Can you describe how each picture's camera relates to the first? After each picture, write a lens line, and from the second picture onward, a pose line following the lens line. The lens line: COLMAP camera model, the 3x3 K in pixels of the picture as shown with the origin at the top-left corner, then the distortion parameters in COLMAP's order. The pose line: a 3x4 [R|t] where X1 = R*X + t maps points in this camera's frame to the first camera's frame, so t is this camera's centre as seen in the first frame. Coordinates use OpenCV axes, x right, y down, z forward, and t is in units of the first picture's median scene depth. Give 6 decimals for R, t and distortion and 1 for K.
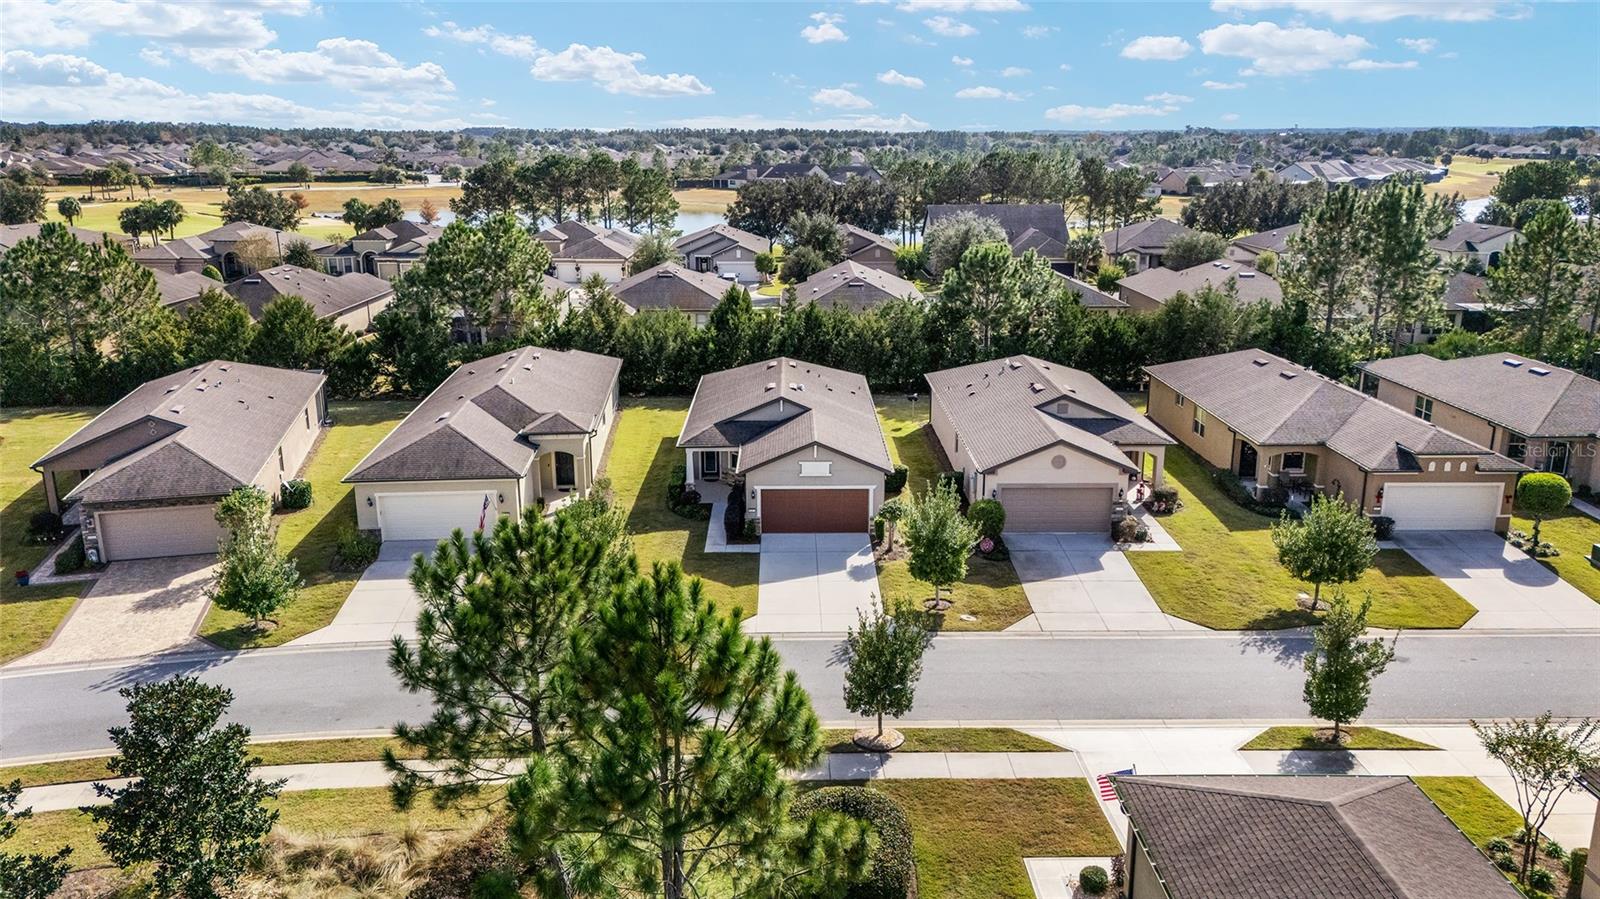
lens RADIAL K [[1189.2, 0, 807.2], [0, 1189.2, 448.2], [0, 0, 1]] dist [0.086400, -0.092125]
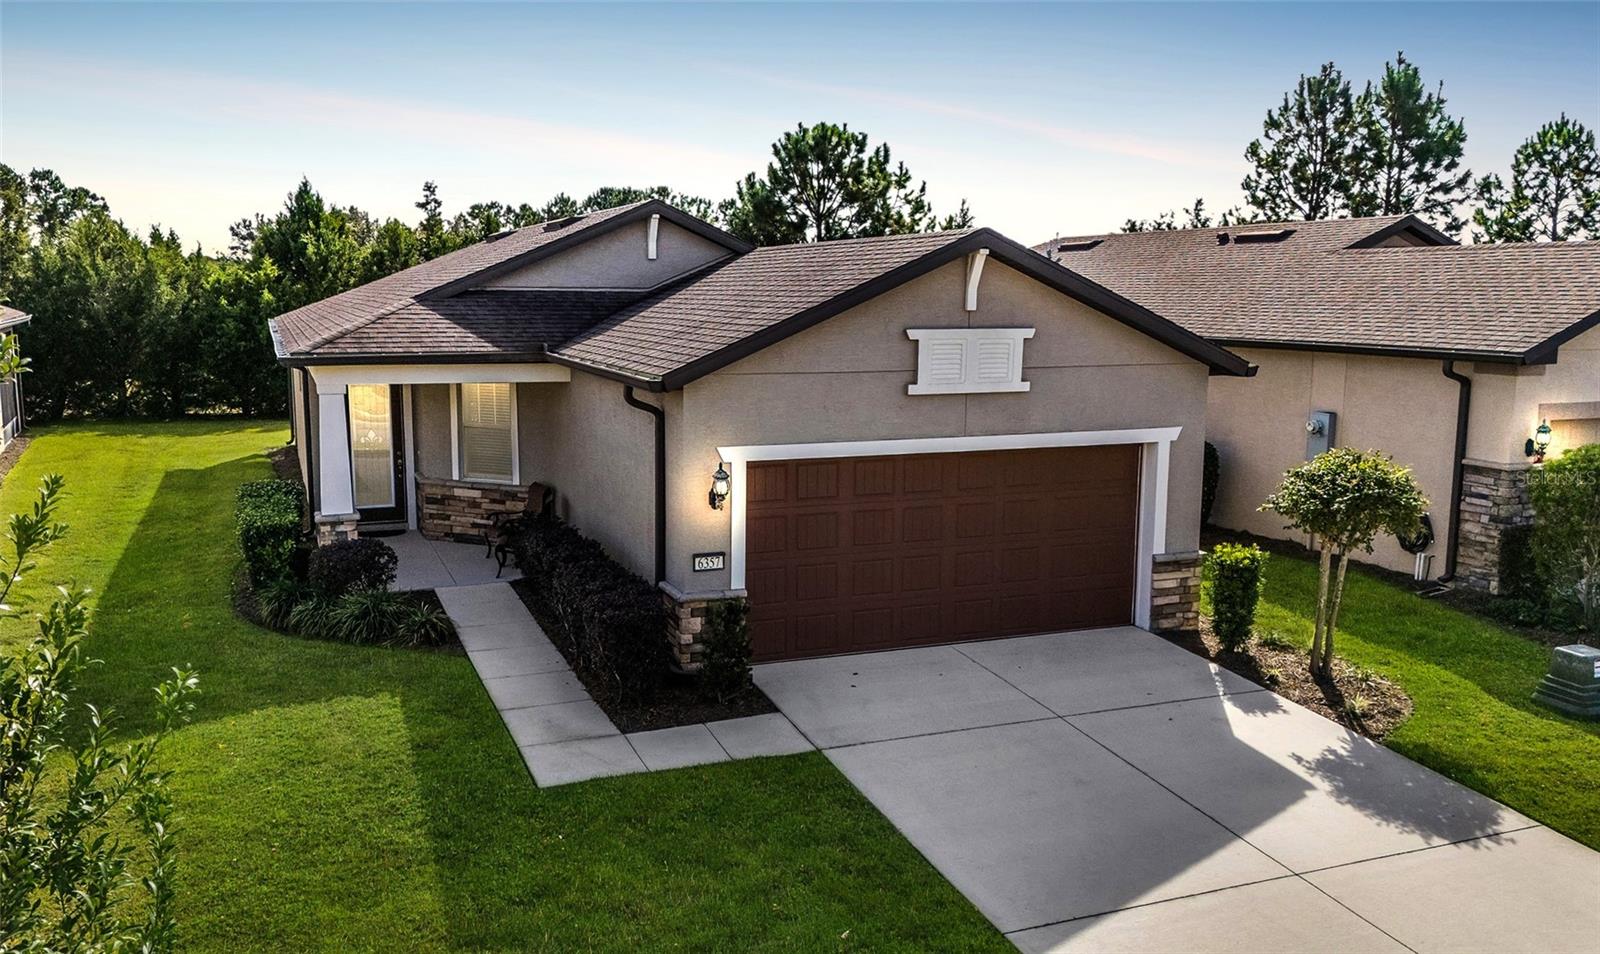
lens RADIAL K [[1289.8, 0, 793.1], [0, 1289.8, 476.9], [0, 0, 1]] dist [0.141699, -0.221270]
pose [[0.931601, -0.046922, 0.360441, -0.113379], [0.085840, 0.991984, -0.092727, 0.057978], [-0.353201, 0.117325, 0.928161, 0.744400]]
